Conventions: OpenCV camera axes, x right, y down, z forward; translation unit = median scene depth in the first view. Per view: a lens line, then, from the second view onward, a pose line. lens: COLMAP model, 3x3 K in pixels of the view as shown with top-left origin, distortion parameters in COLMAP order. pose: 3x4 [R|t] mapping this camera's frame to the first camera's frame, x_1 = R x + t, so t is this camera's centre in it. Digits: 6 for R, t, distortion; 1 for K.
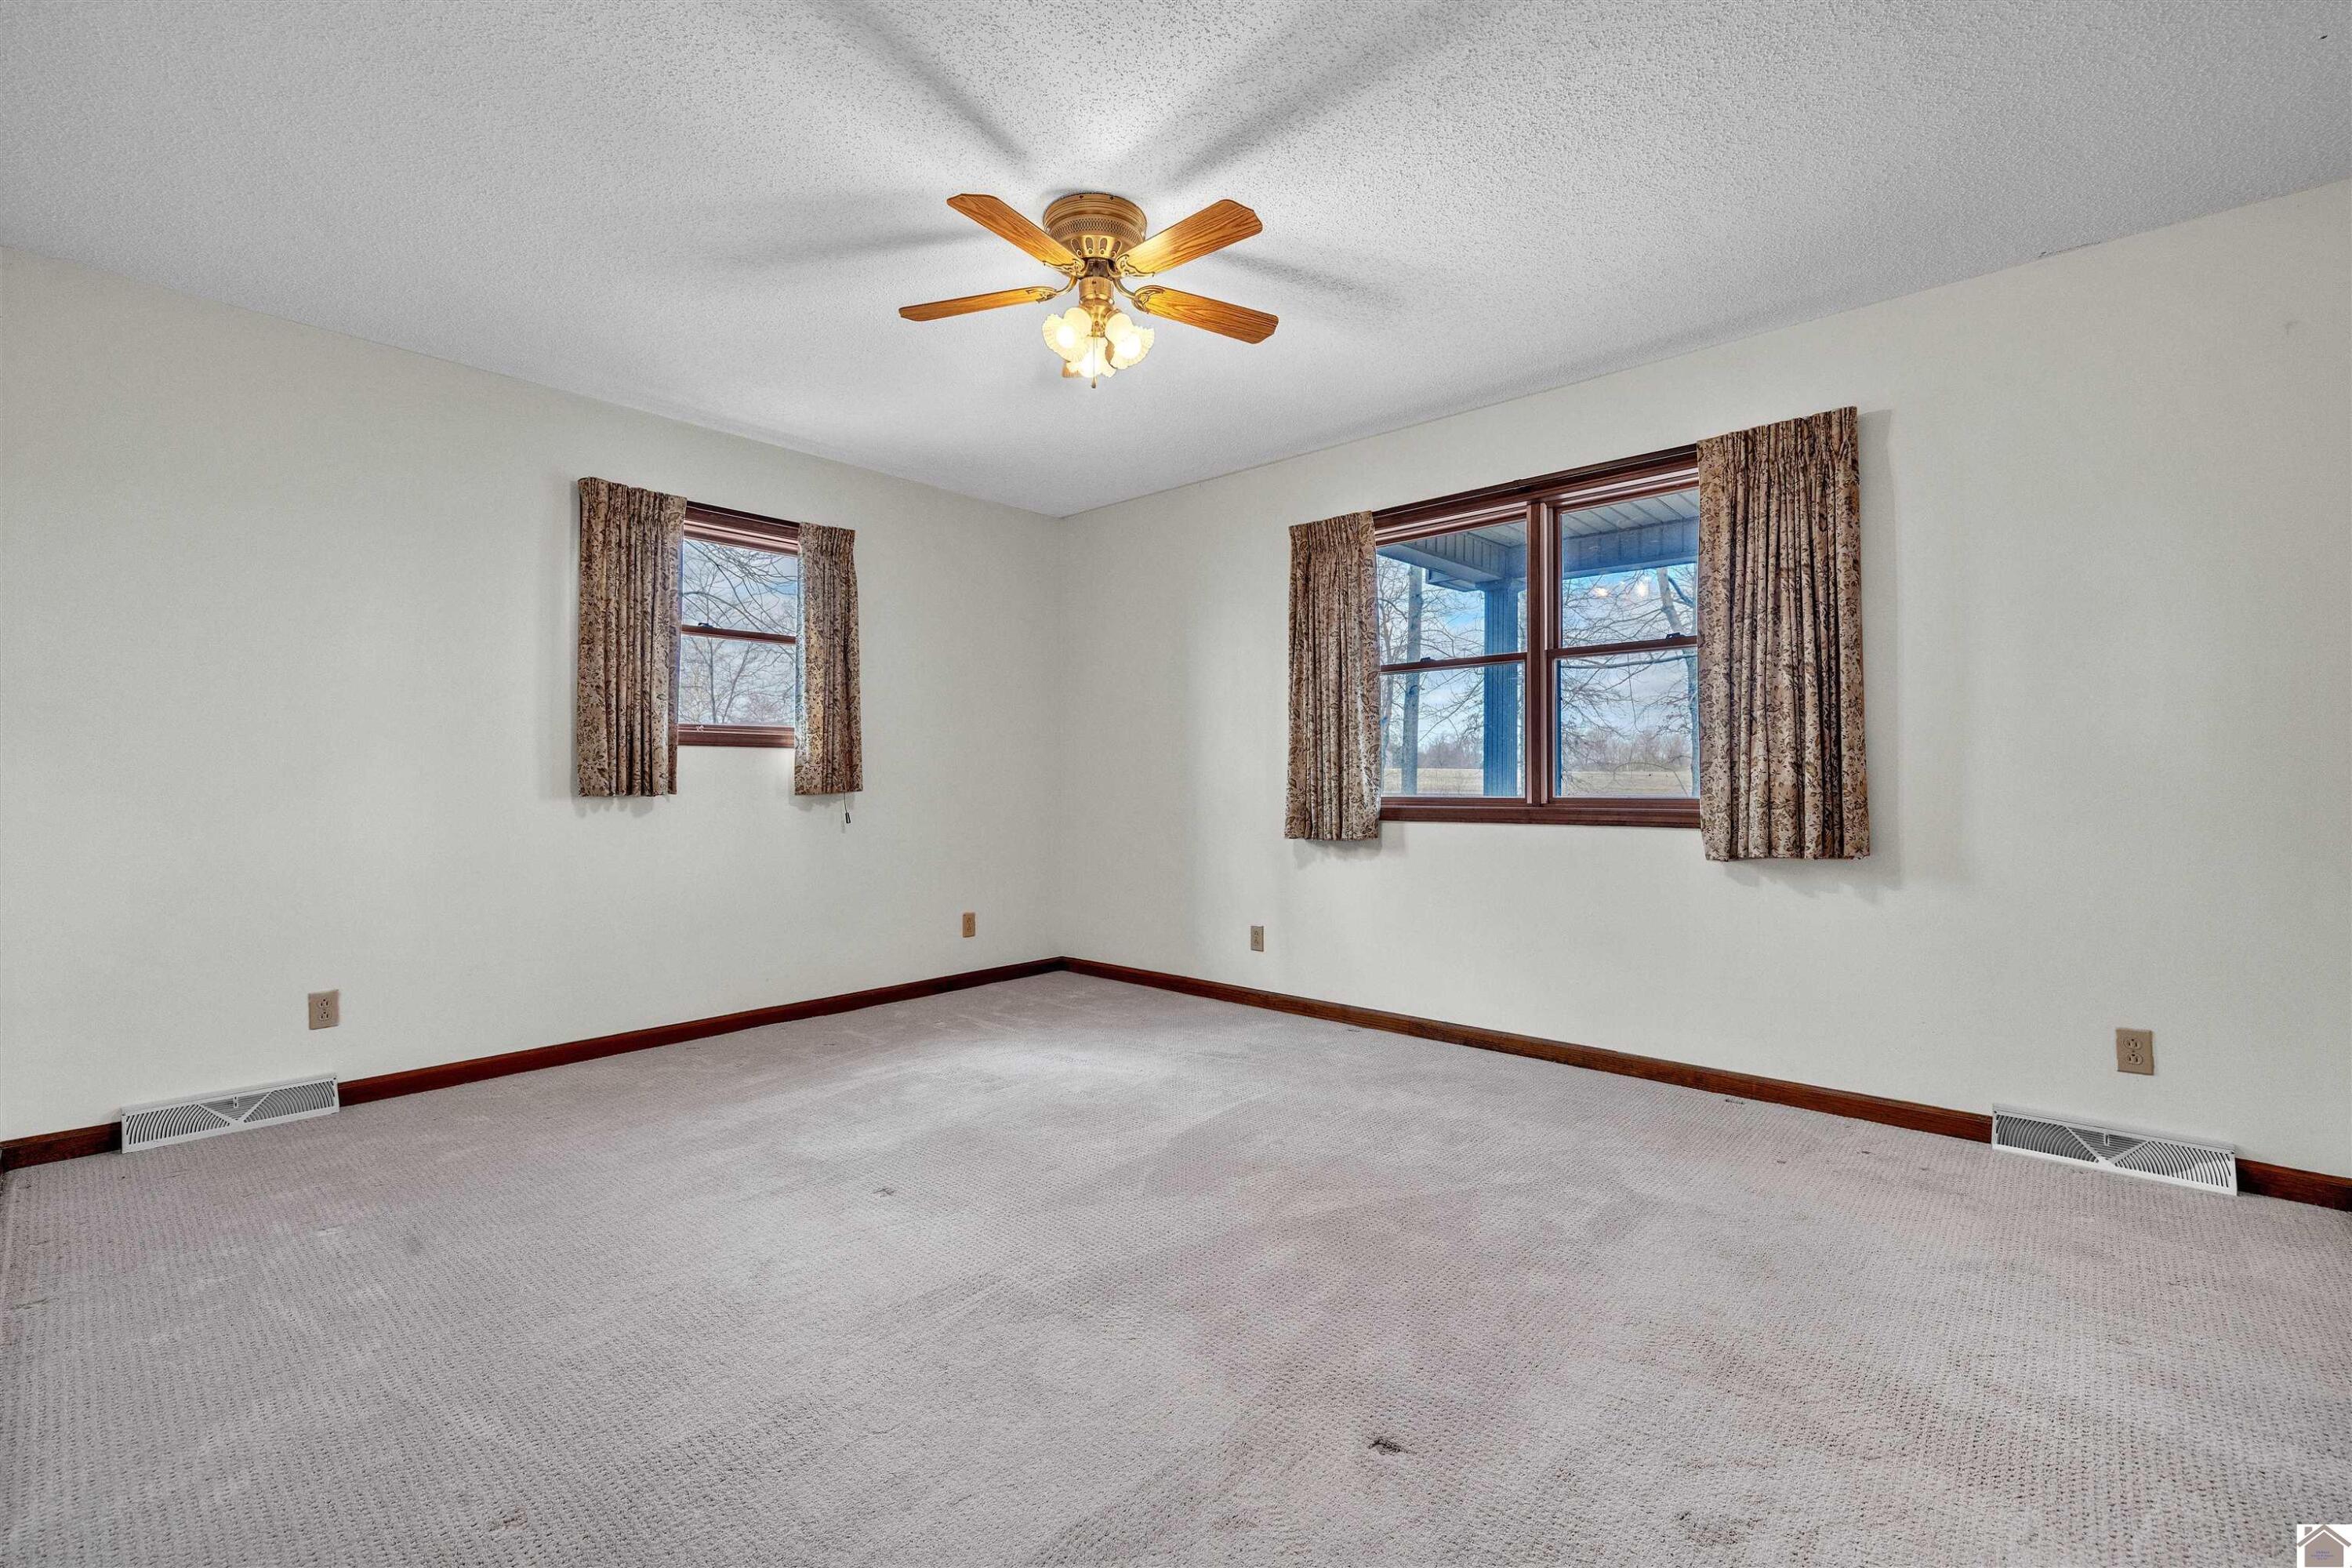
lens RADIAL K [[995.0, 0, 1172.1], [0, 995.0, 773.8], [0, 0, 1]] dist [0.000518, 0.000681]
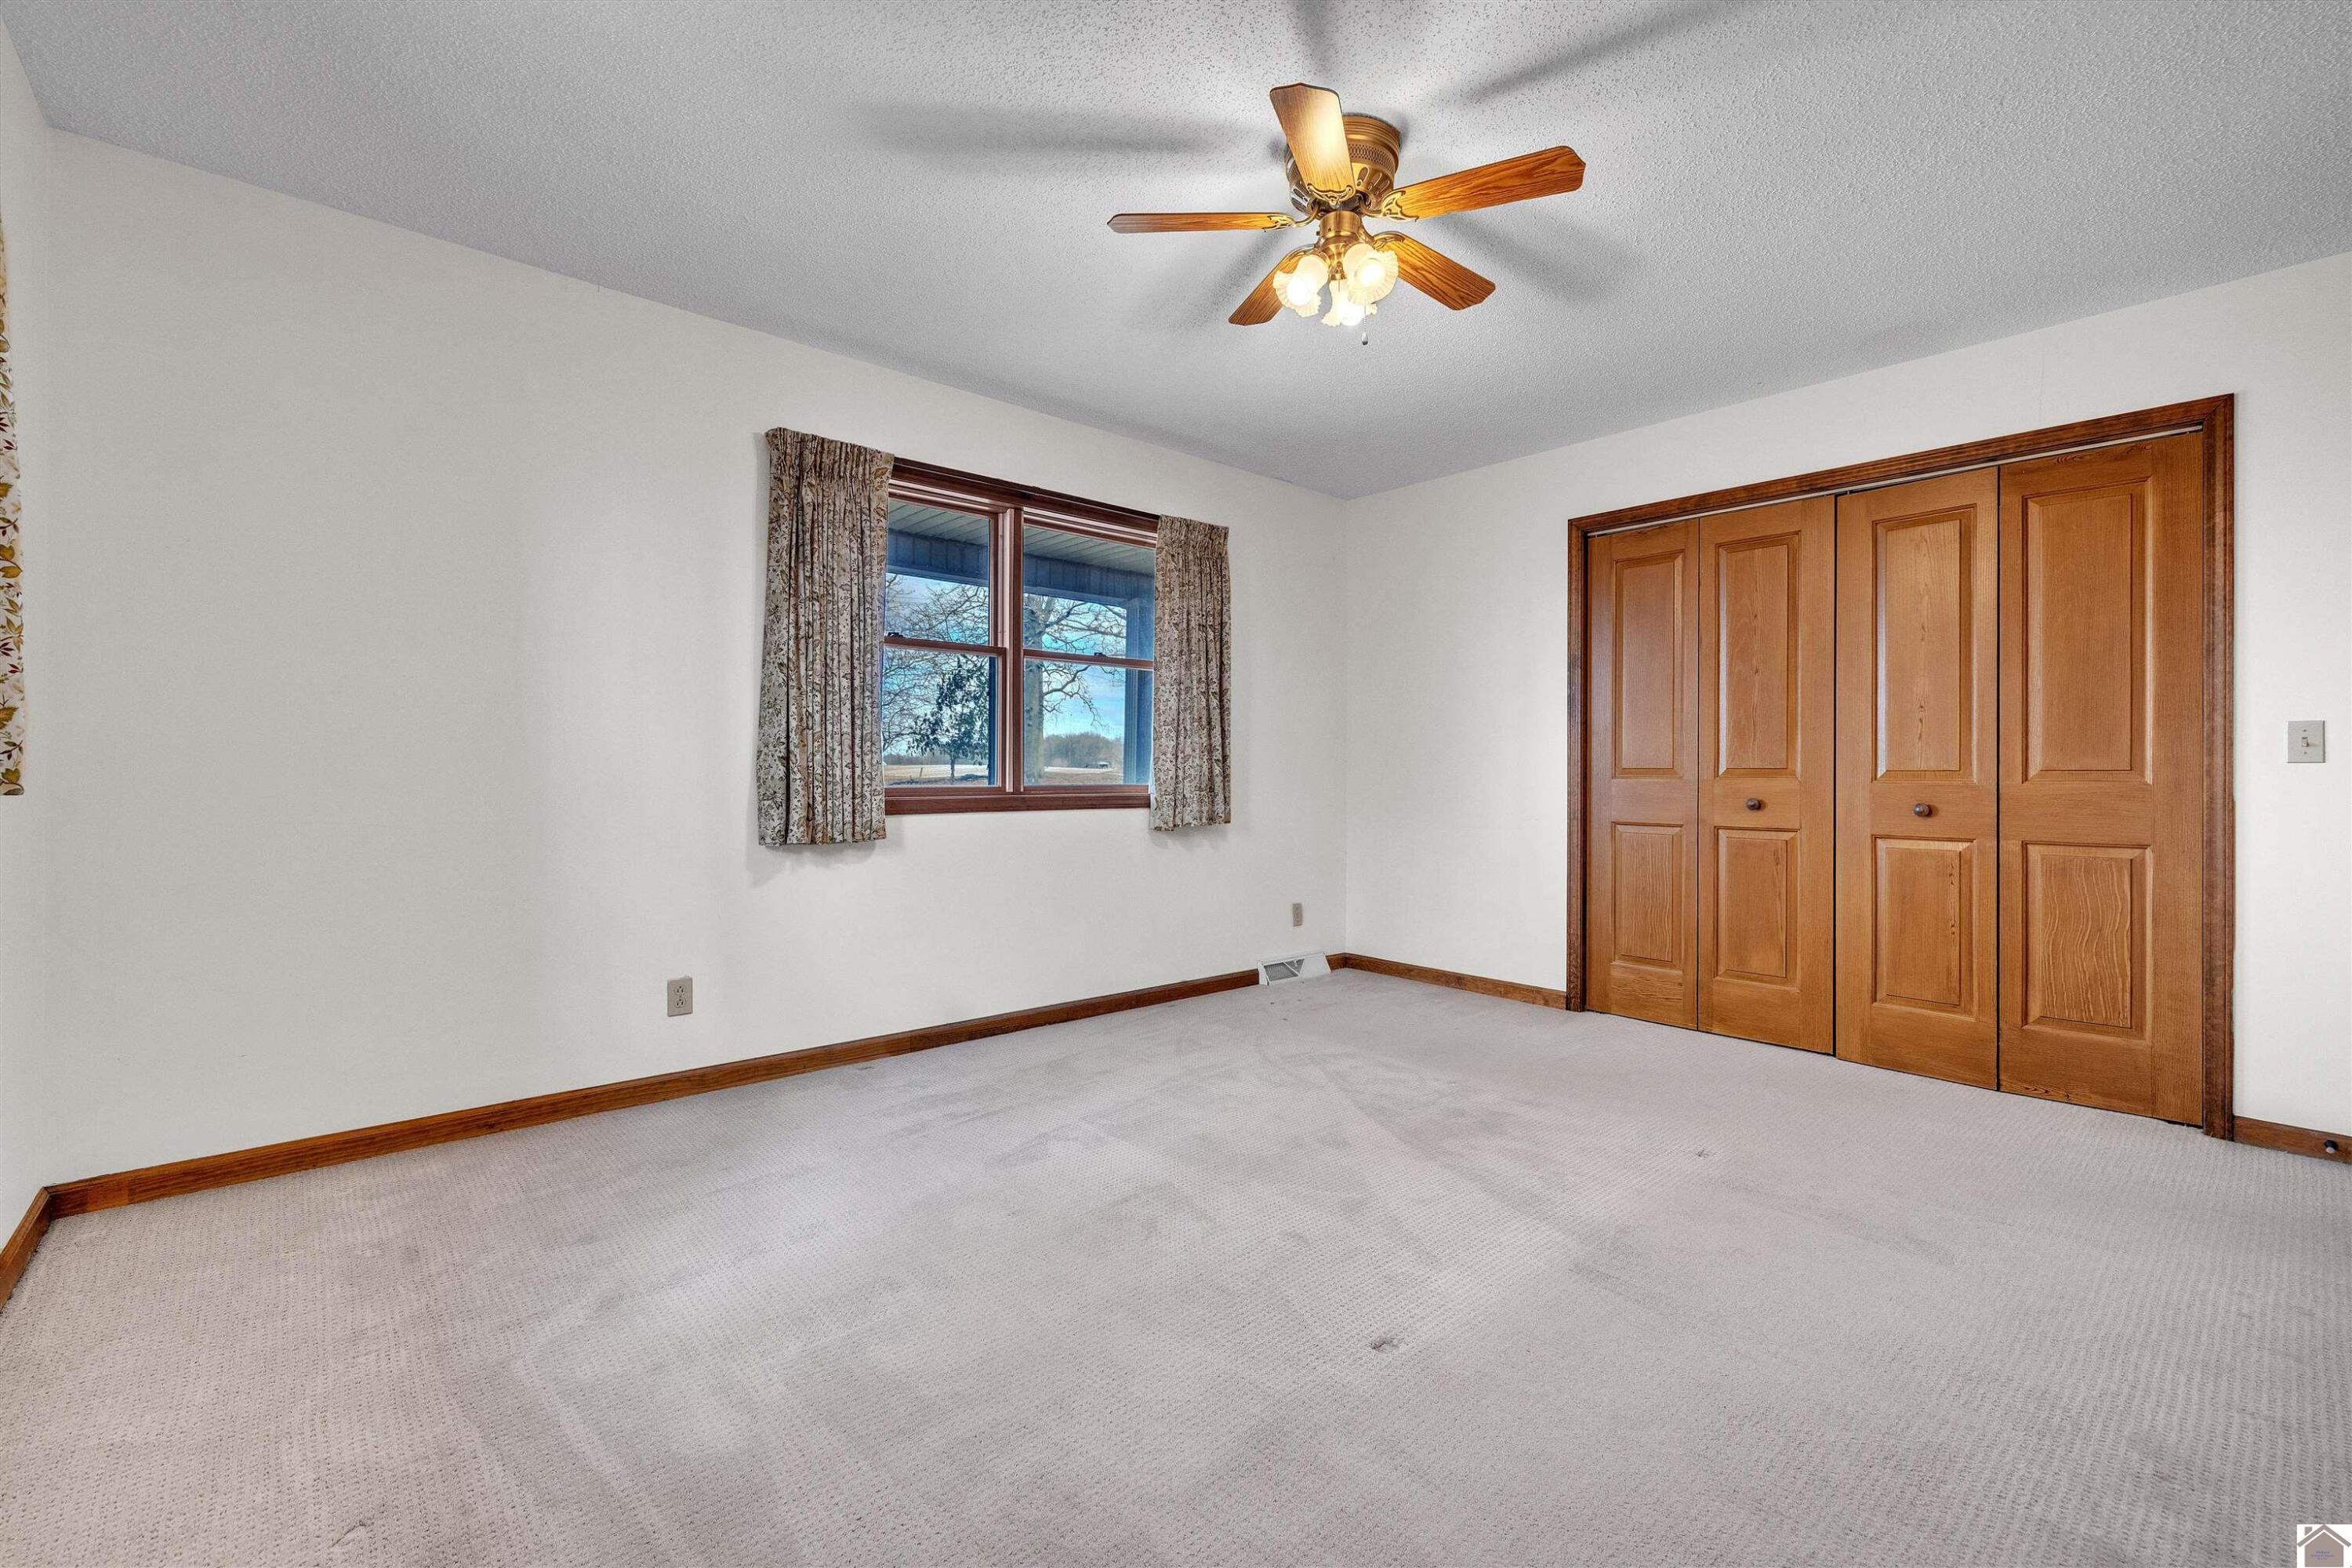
lens RADIAL K [[995.0, 0, 1172.1], [0, 995.0, 773.8], [0, 0, 1]] dist [0.000518, 0.000681]
pose [[0.118904, 0.000004, 0.992906, -0.684511], [-0.016275, 0.999866, 0.001945, 0.005882], [-0.992772, -0.016391, 0.118888, 0.720448]]
